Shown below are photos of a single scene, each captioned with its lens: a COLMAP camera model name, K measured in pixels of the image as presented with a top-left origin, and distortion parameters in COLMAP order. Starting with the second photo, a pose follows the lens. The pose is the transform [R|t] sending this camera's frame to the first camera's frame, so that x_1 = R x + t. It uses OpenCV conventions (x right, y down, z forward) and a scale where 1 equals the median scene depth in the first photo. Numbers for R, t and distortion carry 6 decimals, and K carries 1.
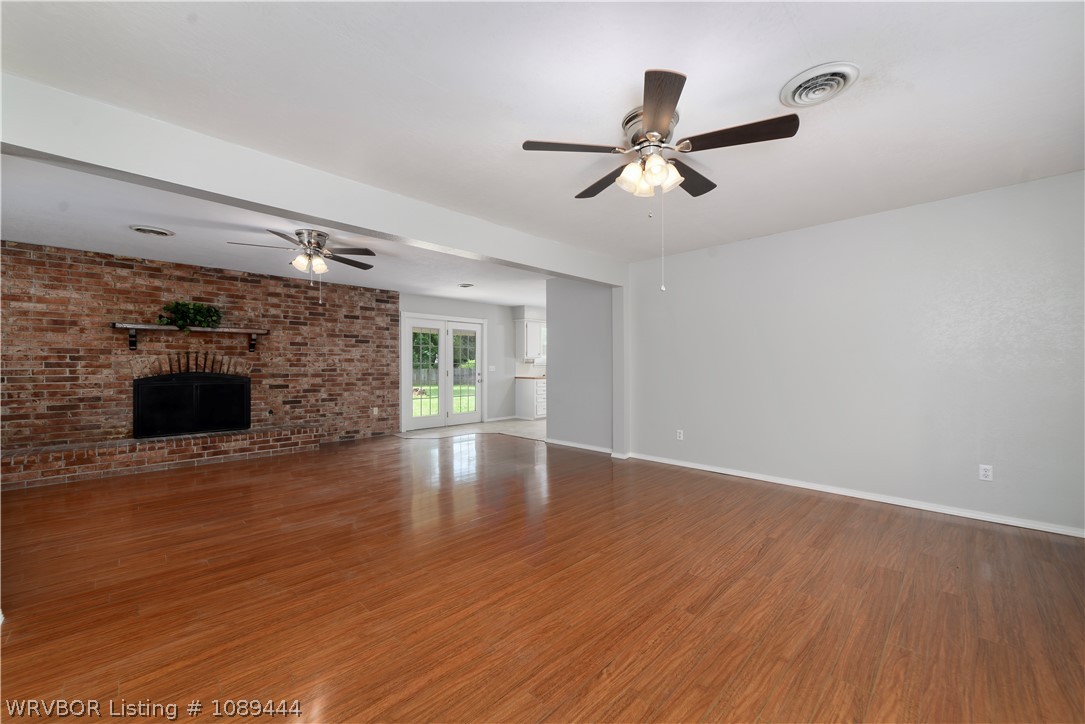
lens RADIAL K [[422.9, 0, 541.0], [0, 422.9, 367.9], [0, 0, 1]] dist [0.003974, 0.000133]
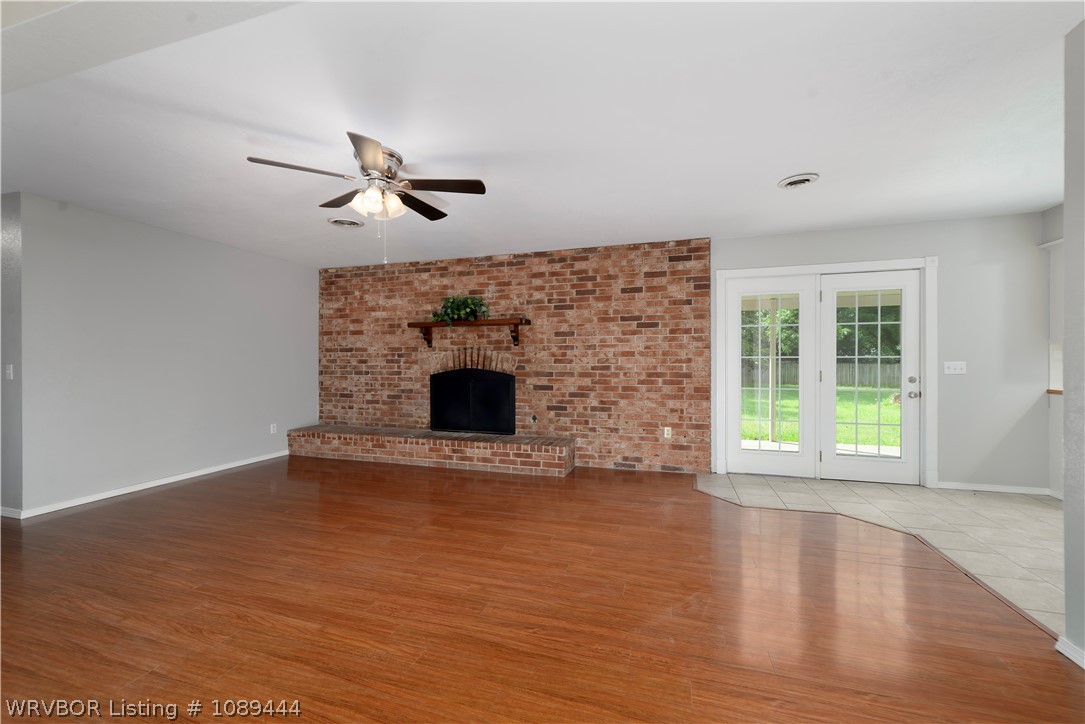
lens RADIAL K [[422.9, 0, 546.0], [0, 422.9, 361.8], [0, 0, 1]] dist [0.003974, 0.000133]
pose [[0.474392, 0.000608, -0.880313, 0.106478], [-0.003178, 0.999994, -0.001022, -0.004655], [0.880308, 0.003282, 0.474392, 0.674788]]
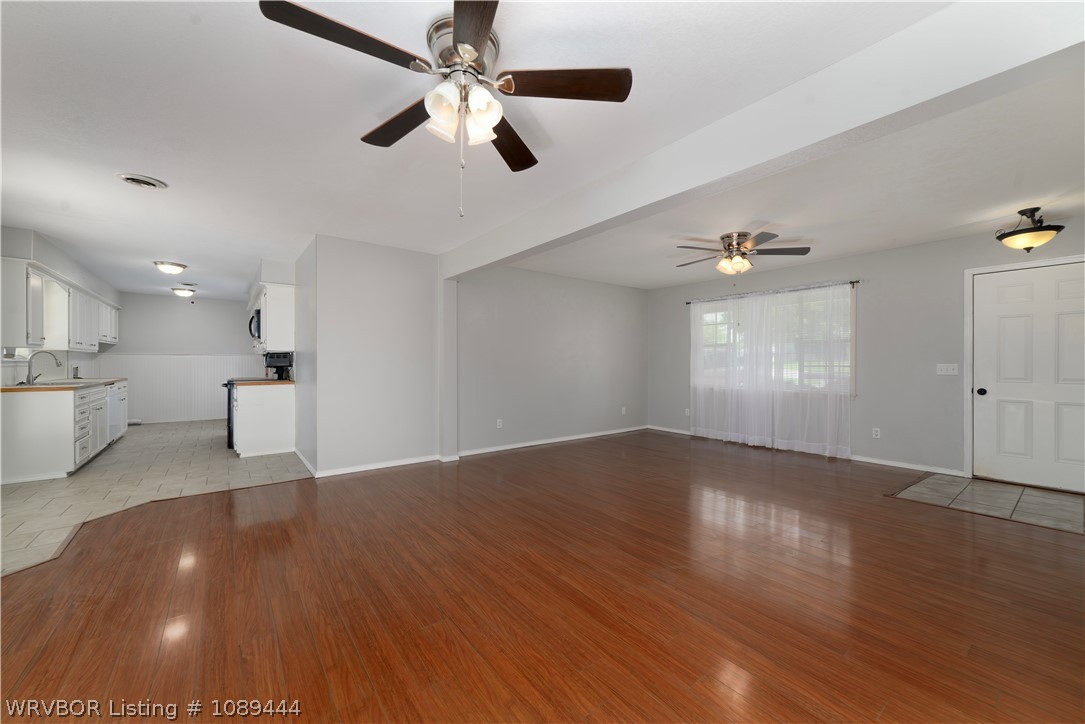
lens RADIAL K [[422.9, 0, 552.0], [0, 422.9, 364.4], [0, 0, 1]] dist [0.003974, 0.000133]
pose [[0.106101, -0.001709, 0.994354, -0.693690], [0.004991, 0.999987, 0.001187, -0.002076], [-0.994343, 0.004837, 0.106108, 0.639951]]
